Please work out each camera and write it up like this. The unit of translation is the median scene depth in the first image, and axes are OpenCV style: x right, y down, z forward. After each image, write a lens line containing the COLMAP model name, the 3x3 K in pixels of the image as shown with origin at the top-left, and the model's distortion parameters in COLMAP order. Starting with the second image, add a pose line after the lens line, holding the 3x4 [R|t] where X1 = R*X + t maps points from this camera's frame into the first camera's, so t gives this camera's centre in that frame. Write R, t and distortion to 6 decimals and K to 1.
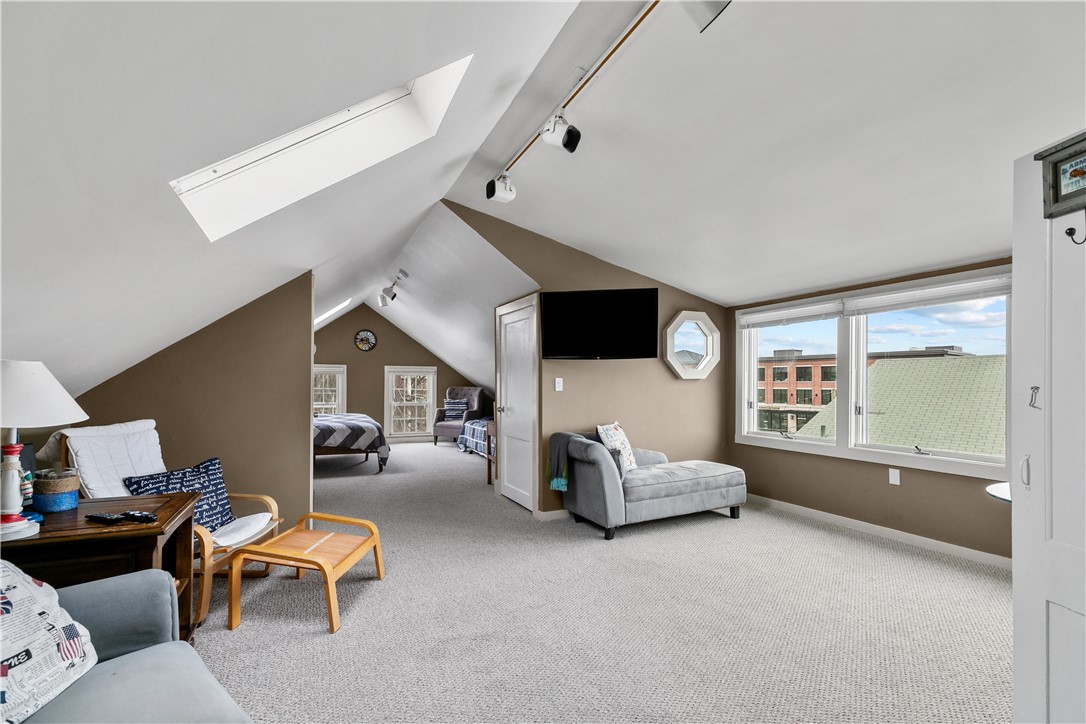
lens RADIAL K [[487.1, 0, 543.4], [0, 487.1, 379.0], [0, 0, 1]] dist [0.000653, 0.000070]
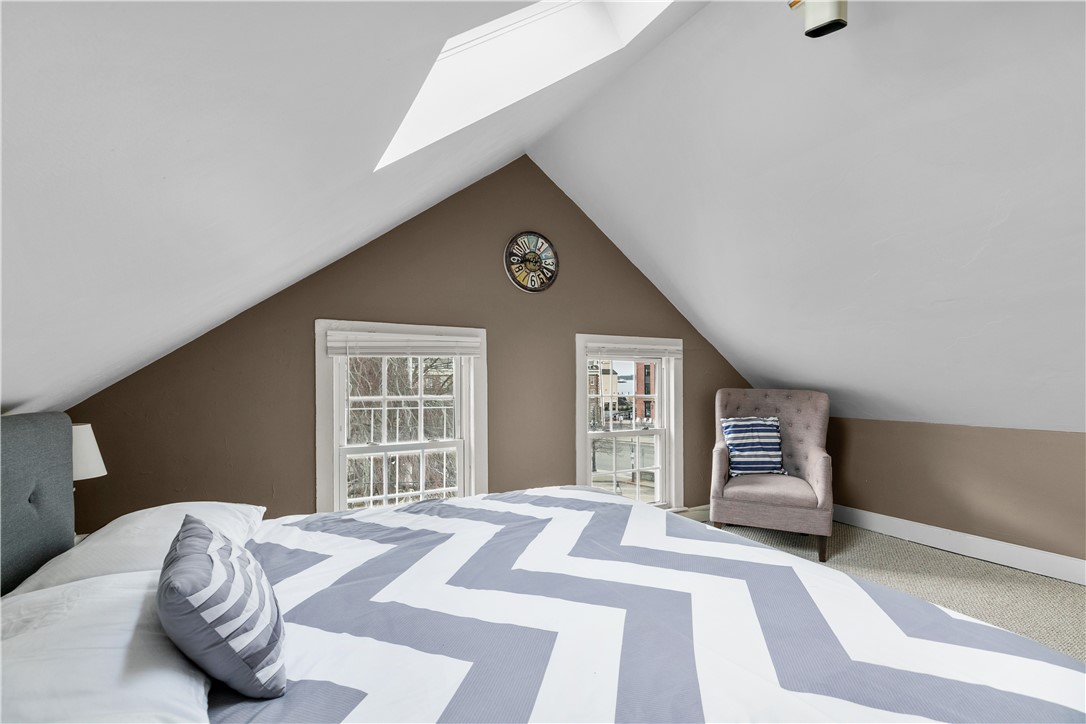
lens RADIAL K [[500.2, 0, 547.0], [0, 500.2, 378.5], [0, 0, 1]] dist [-0.001479, -0.000045]
pose [[0.997314, -0.004381, 0.073116, -0.380949], [0.003778, 0.999958, 0.008379, 0.003287], [-0.073150, -0.008080, 0.997288, 0.633973]]
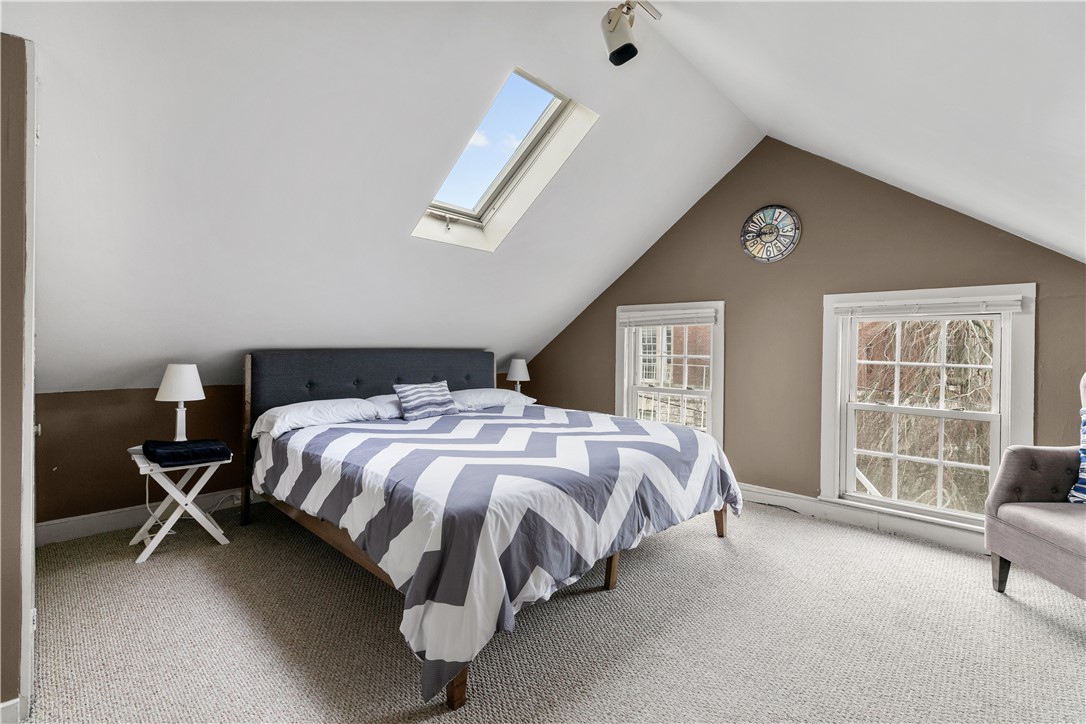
lens RADIAL K [[490.4, 0, 541.9], [0, 490.4, 346.2], [0, 0, 1]] dist [0.002943, 0.000327]
pose [[0.360087, -0.003402, -0.932913, -0.070788], [-0.004628, 0.999975, -0.005433, 0.012613], [0.932907, 0.006274, 0.360062, 0.694438]]
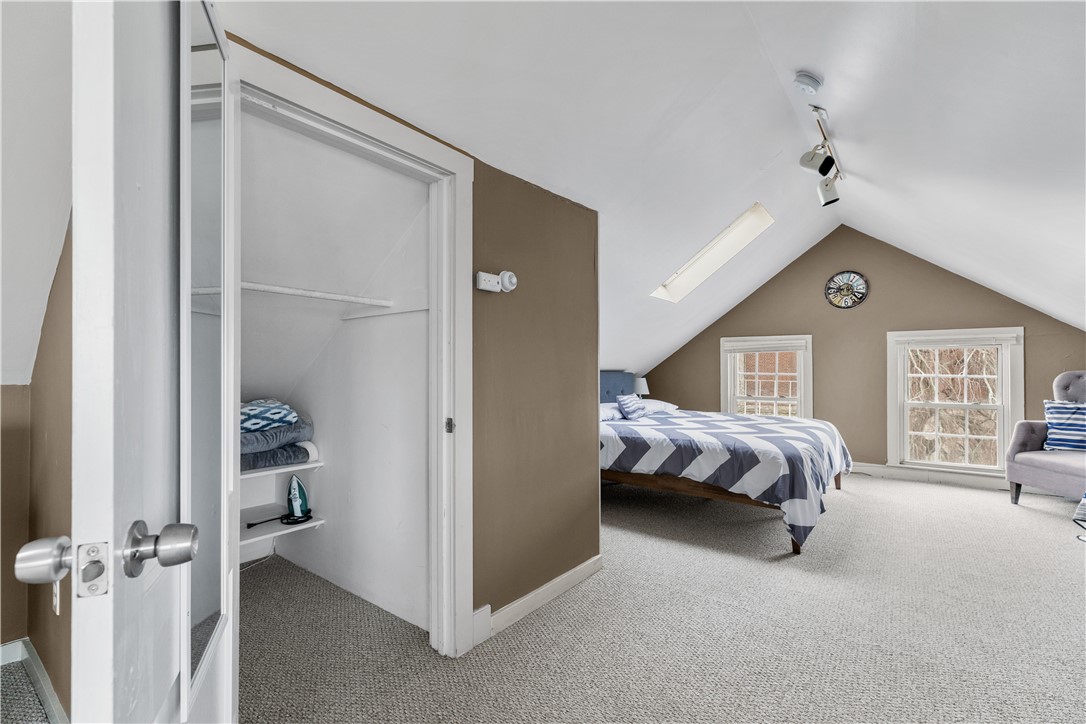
lens RADIAL K [[486.3, 0, 540.1], [0, 486.3, 364.4], [0, 0, 1]] dist [0.001014, -0.000166]
pose [[0.459732, -0.014374, -0.887941, -0.027327], [0.008695, 0.999894, -0.011684, 0.011626], [0.888015, -0.002349, 0.459808, 0.421805]]
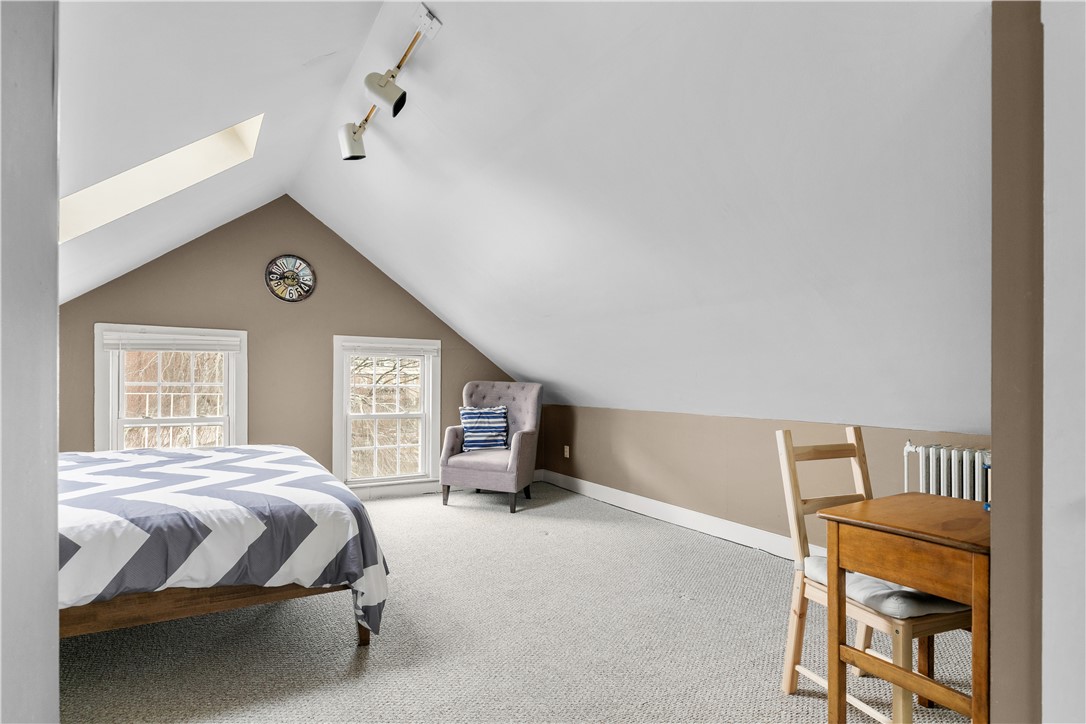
lens RADIAL K [[557.8, 0, 538.4], [0, 557.8, 382.2], [0, 0, 1]] dist [0.000187, -0.000005]
pose [[0.995074, 0.003973, 0.099053, -0.187179], [-0.005154, 0.999919, 0.011666, 0.010457], [-0.098999, -0.012119, 0.995014, 0.459666]]
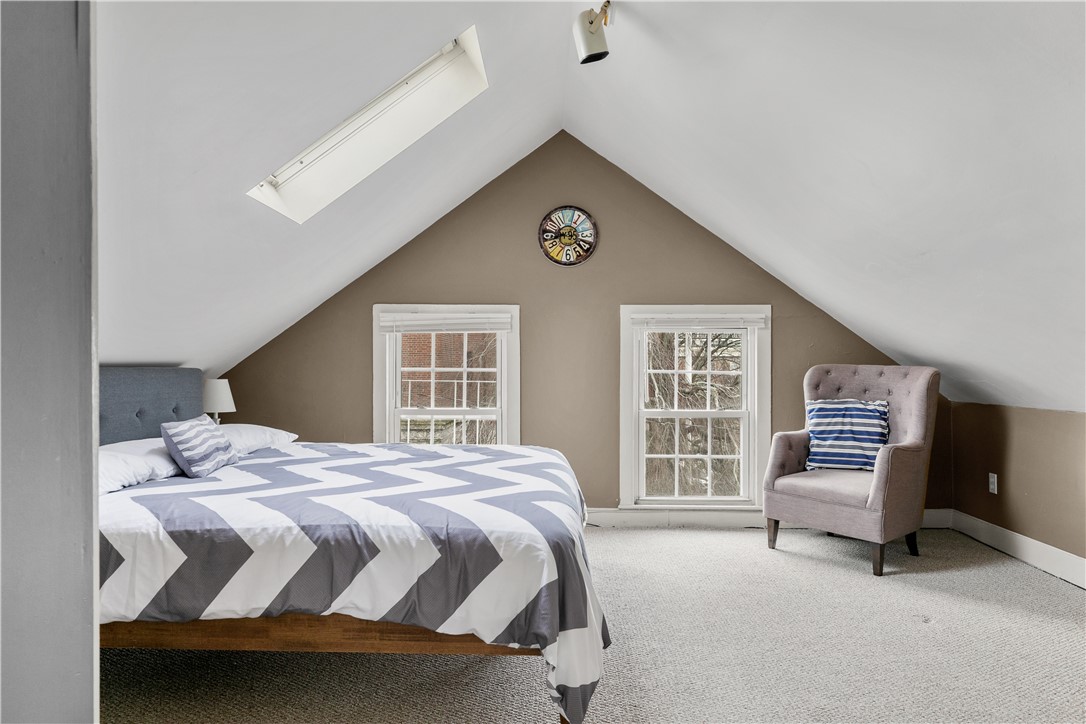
lens RADIAL K [[739.0, 0, 538.7], [0, 739.0, 364.5], [0, 0, 1]] dist [0.013778, 0.001440]
pose [[0.892058, -0.003016, -0.451910, -0.139916], [0.006932, 0.999951, 0.007009, 0.011657], [0.451867, -0.009386, 0.892036, 0.505460]]
